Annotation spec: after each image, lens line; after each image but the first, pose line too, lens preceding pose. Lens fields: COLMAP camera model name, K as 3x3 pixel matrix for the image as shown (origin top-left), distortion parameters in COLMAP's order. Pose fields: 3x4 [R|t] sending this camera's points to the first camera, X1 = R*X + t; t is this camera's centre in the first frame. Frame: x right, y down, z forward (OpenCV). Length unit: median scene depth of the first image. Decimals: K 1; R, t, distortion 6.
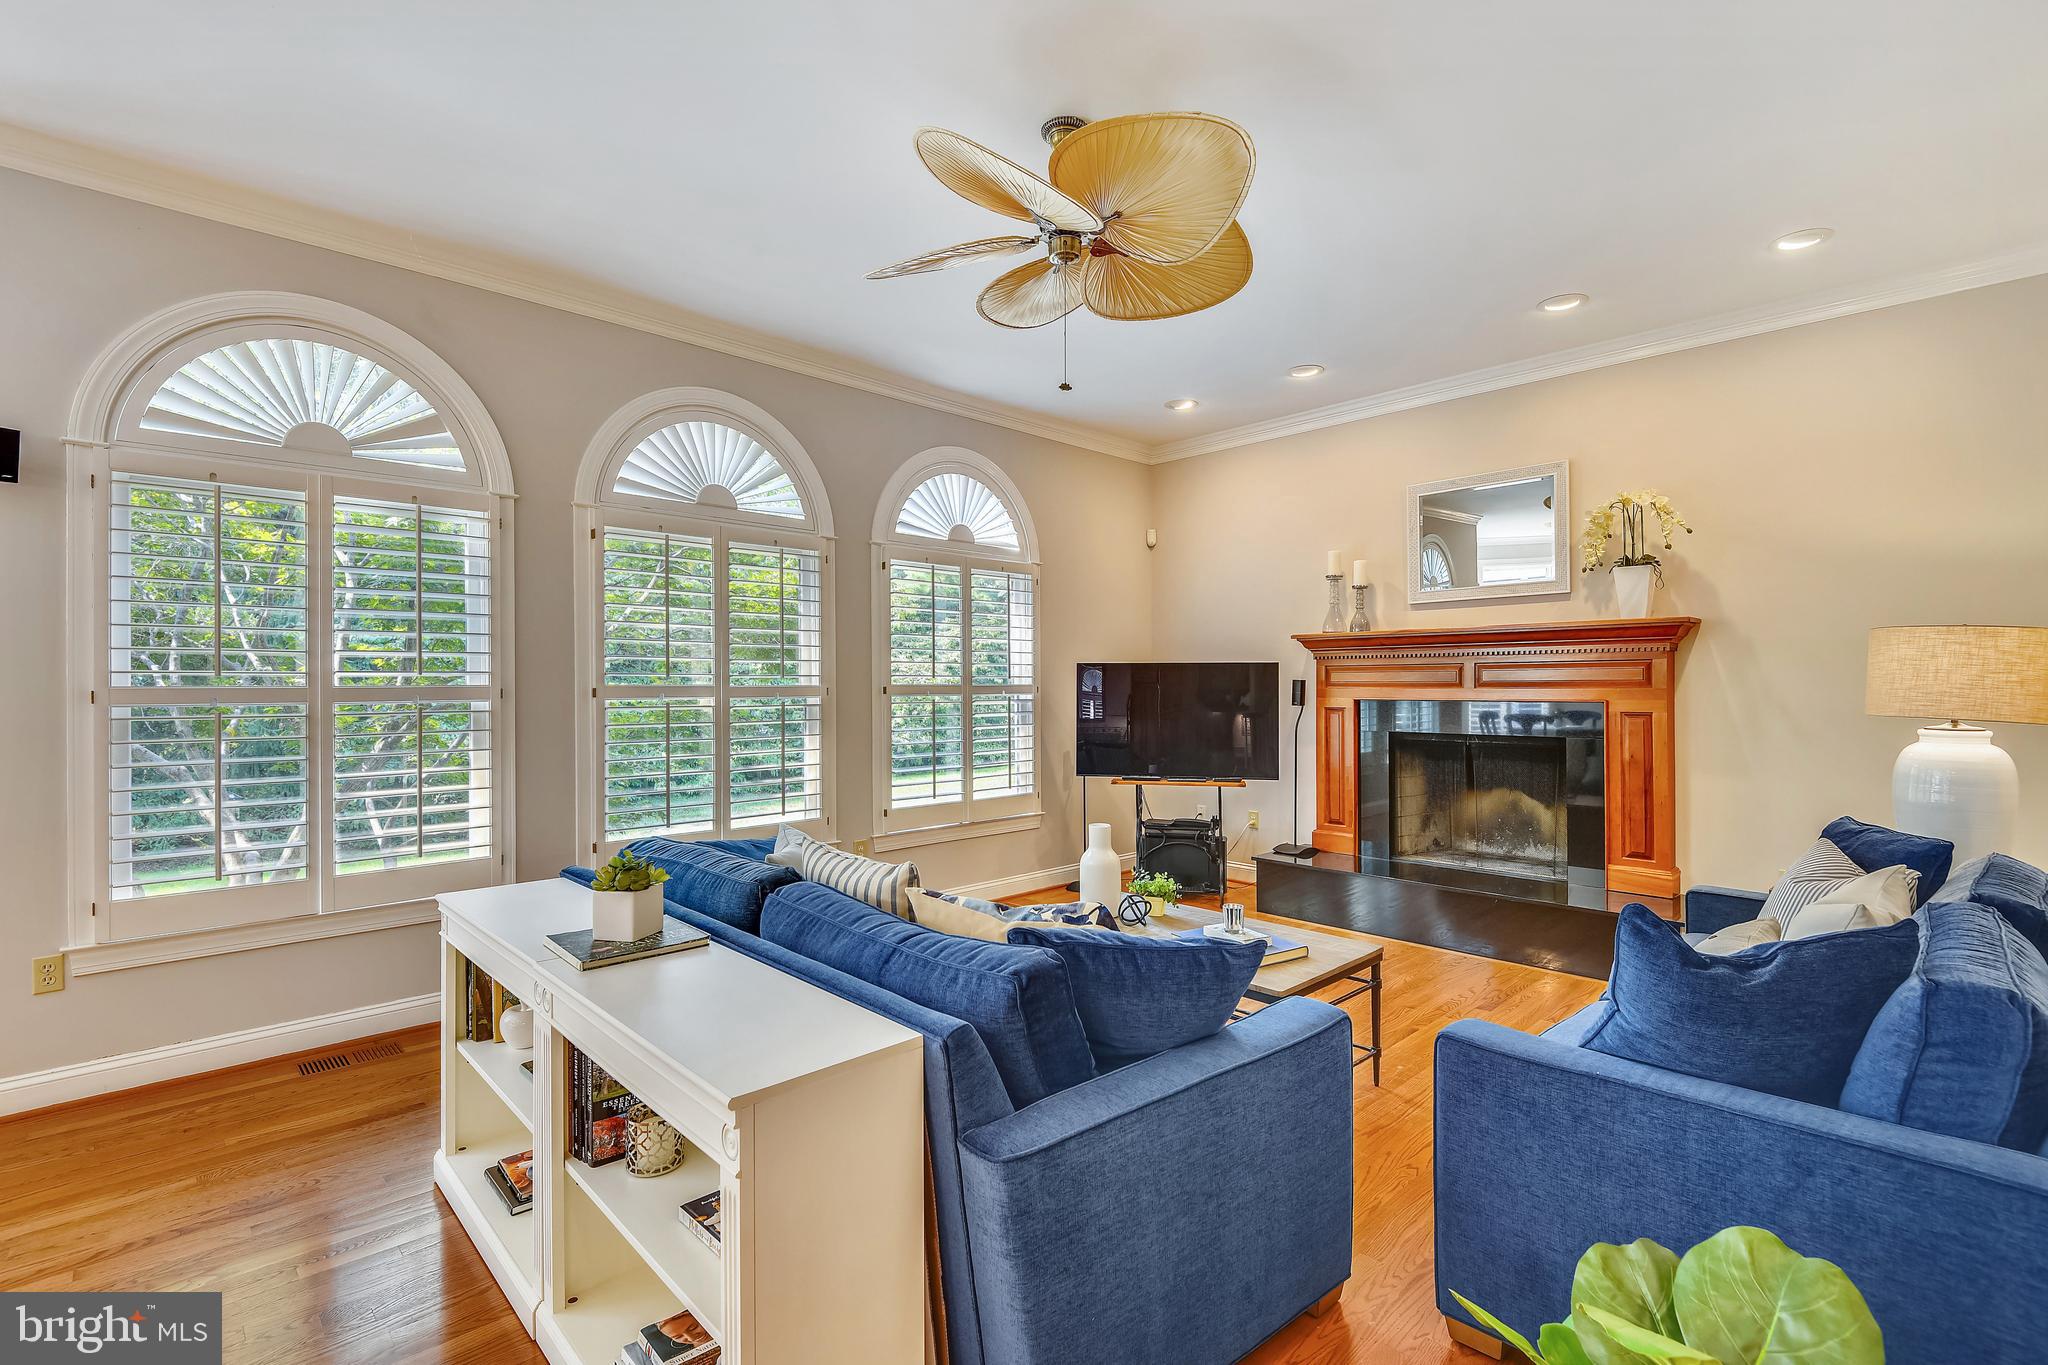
lens RADIAL K [[938.7, 0, 1009.2], [0, 938.7, 683.2], [0, 0, 1]] dist [0.011781, -0.001522]
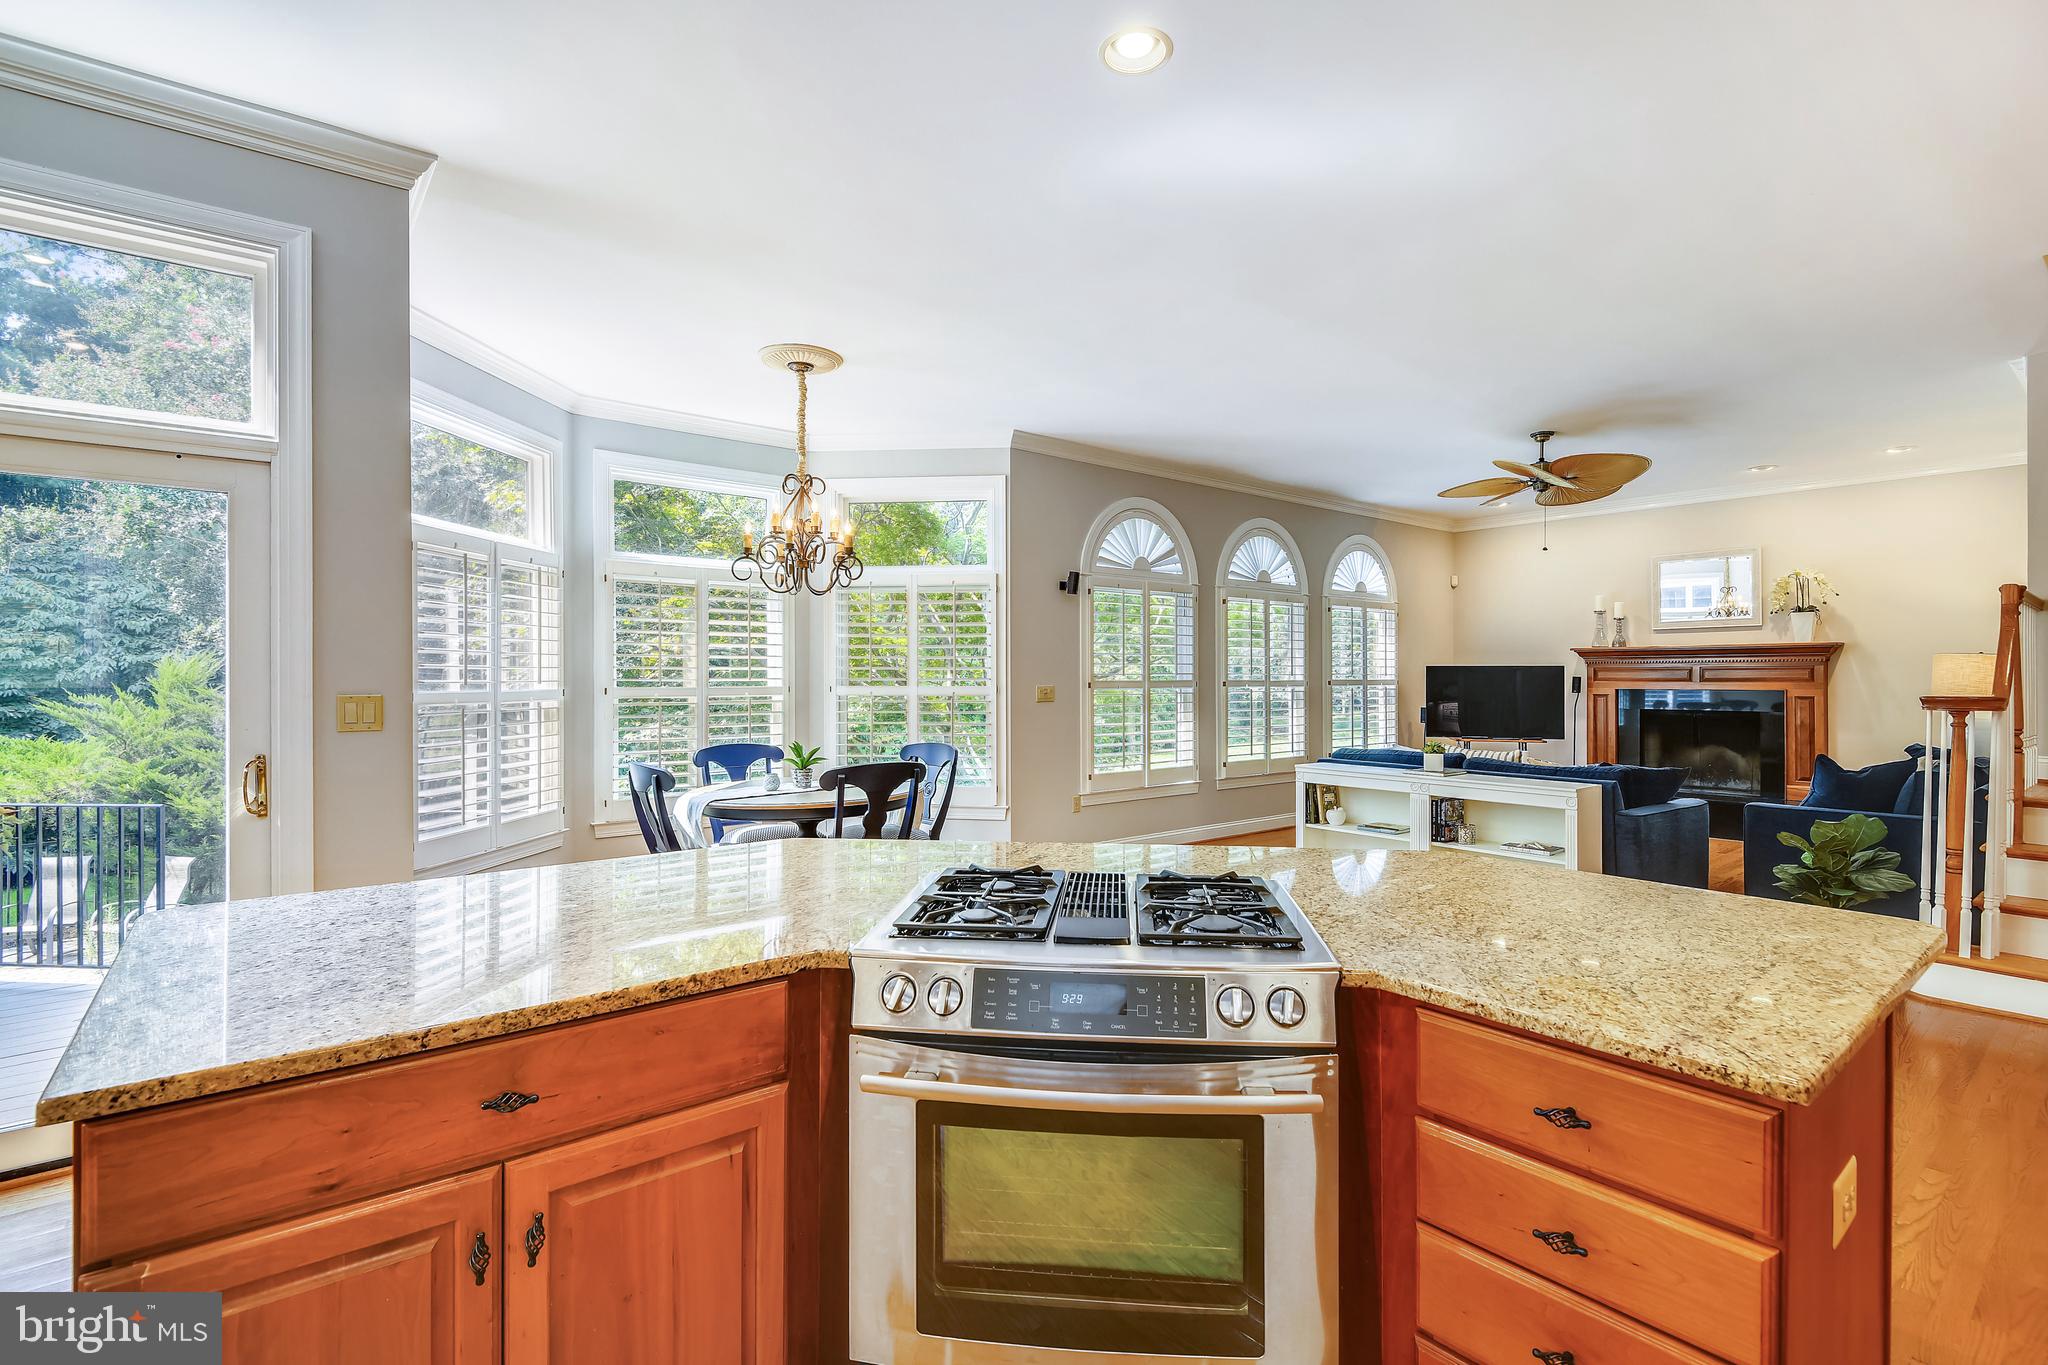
lens RADIAL K [[938.7, 0, 1036.9], [0, 938.7, 679.3], [0, 0, 1]] dist [0.011781, -0.001522]
pose [[0.996136, 0.000648, -0.087825, -0.499581], [-0.000556, 0.999999, 0.001071, -0.000607], [0.087826, -0.001018, 0.996135, -0.726111]]
